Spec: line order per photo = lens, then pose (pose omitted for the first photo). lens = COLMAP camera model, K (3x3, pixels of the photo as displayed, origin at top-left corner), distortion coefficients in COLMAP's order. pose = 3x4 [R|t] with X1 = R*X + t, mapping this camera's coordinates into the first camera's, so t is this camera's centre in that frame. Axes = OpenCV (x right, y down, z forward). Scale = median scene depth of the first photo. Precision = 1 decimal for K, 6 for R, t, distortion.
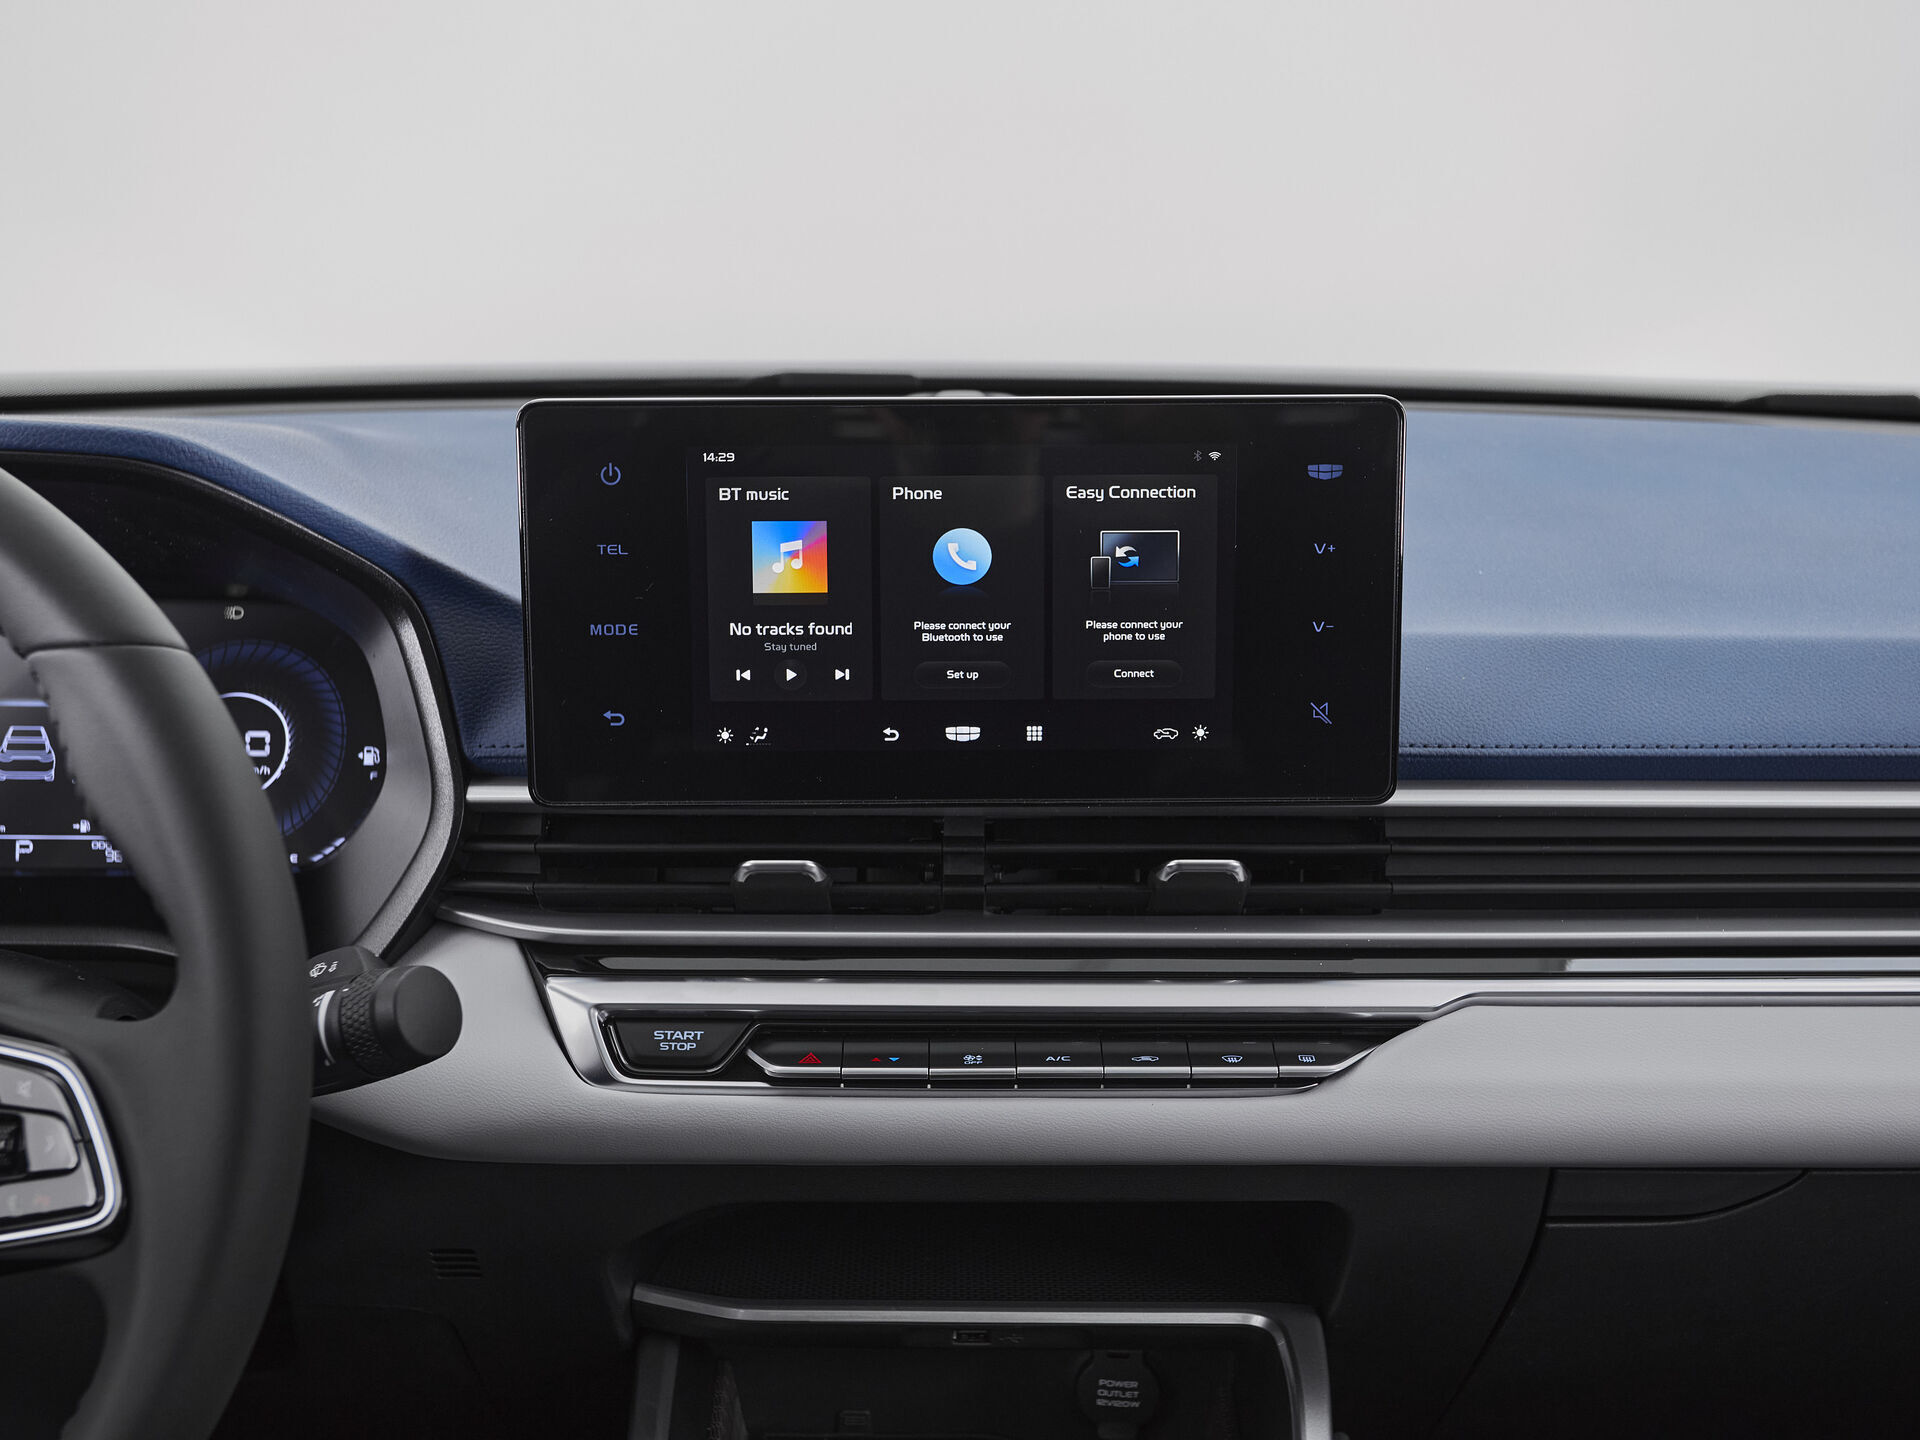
lens RADIAL K [[2330.0, 0, 956.1], [0, 2330.0, 734.7], [0, 0, 1]] dist [0.030870, 0.000000]
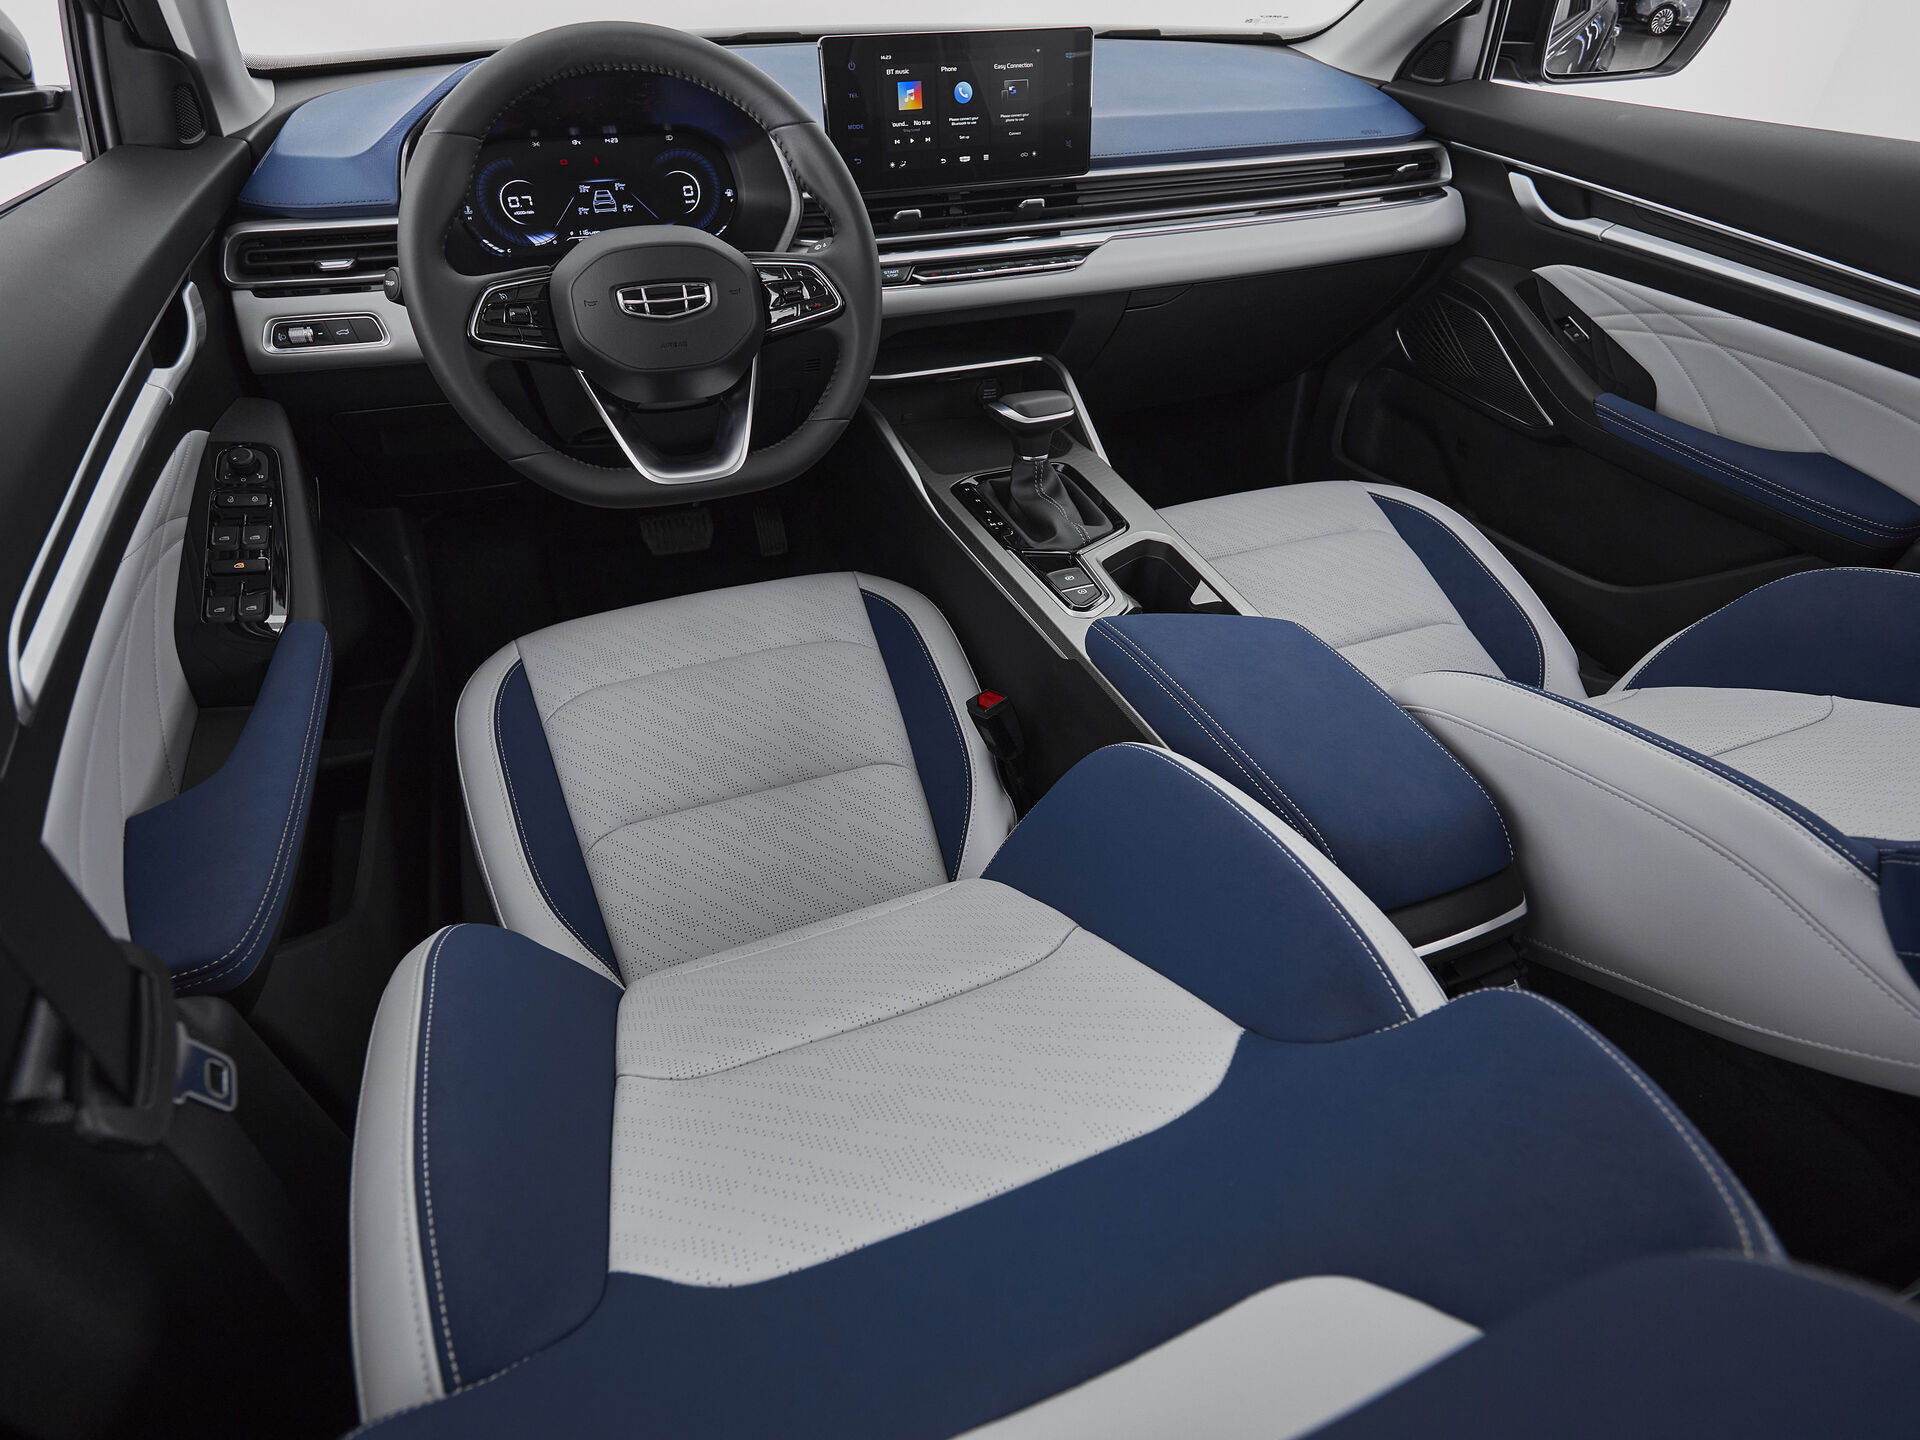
lens RADIAL K [[1049.8, 0, 955.8], [0, 1049.8, 717.6], [0, 0, 1]] dist [0.002556, -0.005257]
pose [[0.929436, -0.223714, 0.293428, -0.585330], [0.086192, 0.904869, 0.416873, 0.088599], [-0.358774, -0.362166, 0.860301, -0.467698]]
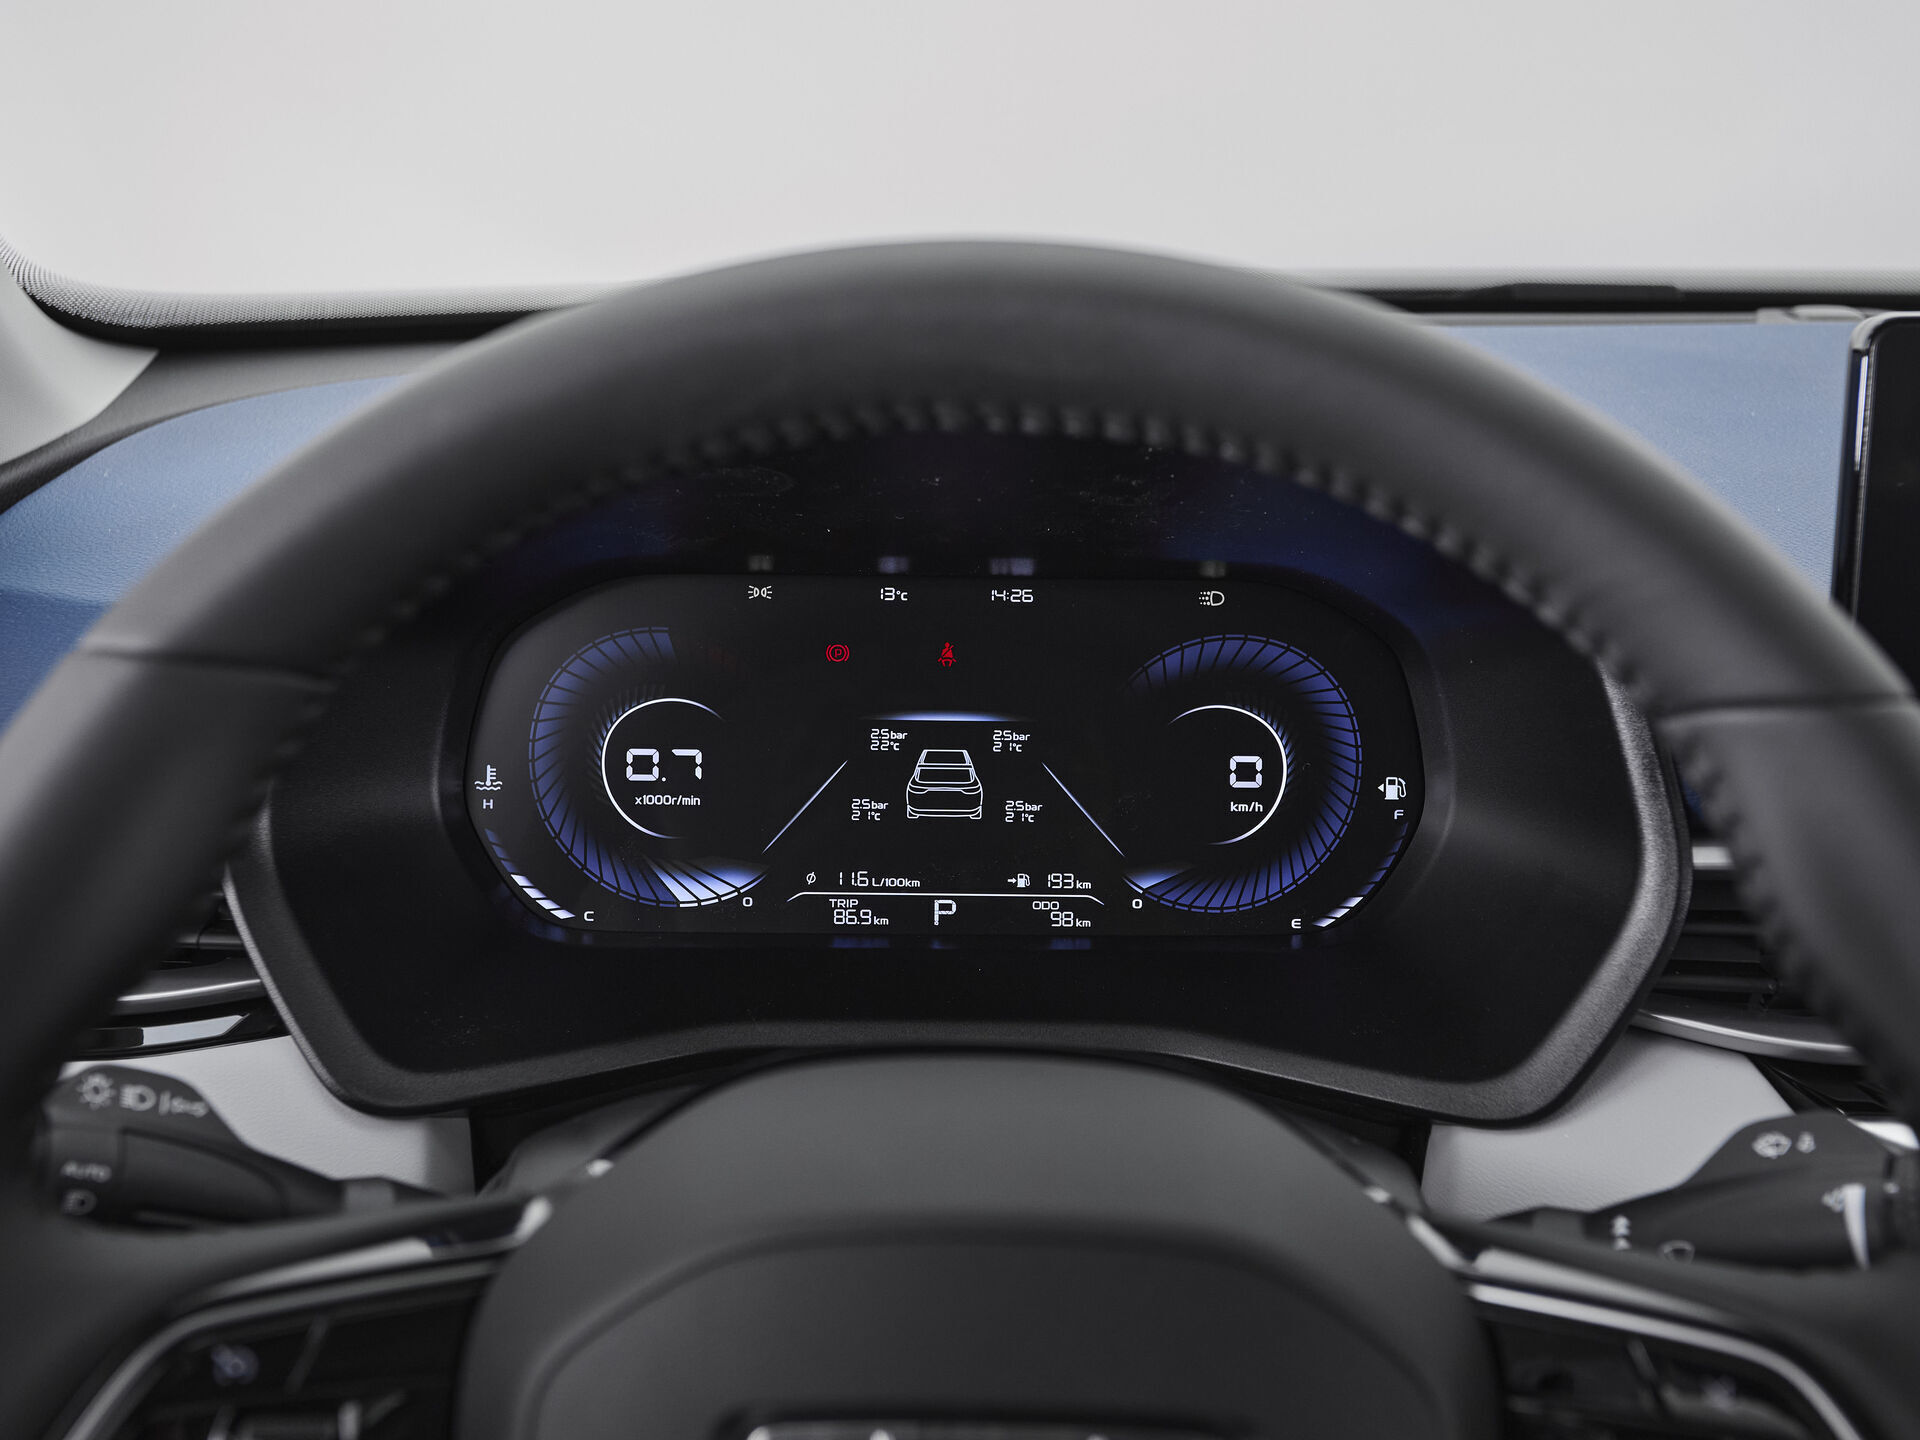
lens RADIAL K [[2330.0, 0, 945.3], [0, 2330.0, 794.9], [0, 0, 1]] dist [0.030870, 0.000000]
pose [[0.999961, 0.001469, 0.008729, -0.464056], [-0.001970, 0.998332, 0.057699, -0.037024], [-0.008630, -0.057714, 0.998296, 0.281674]]
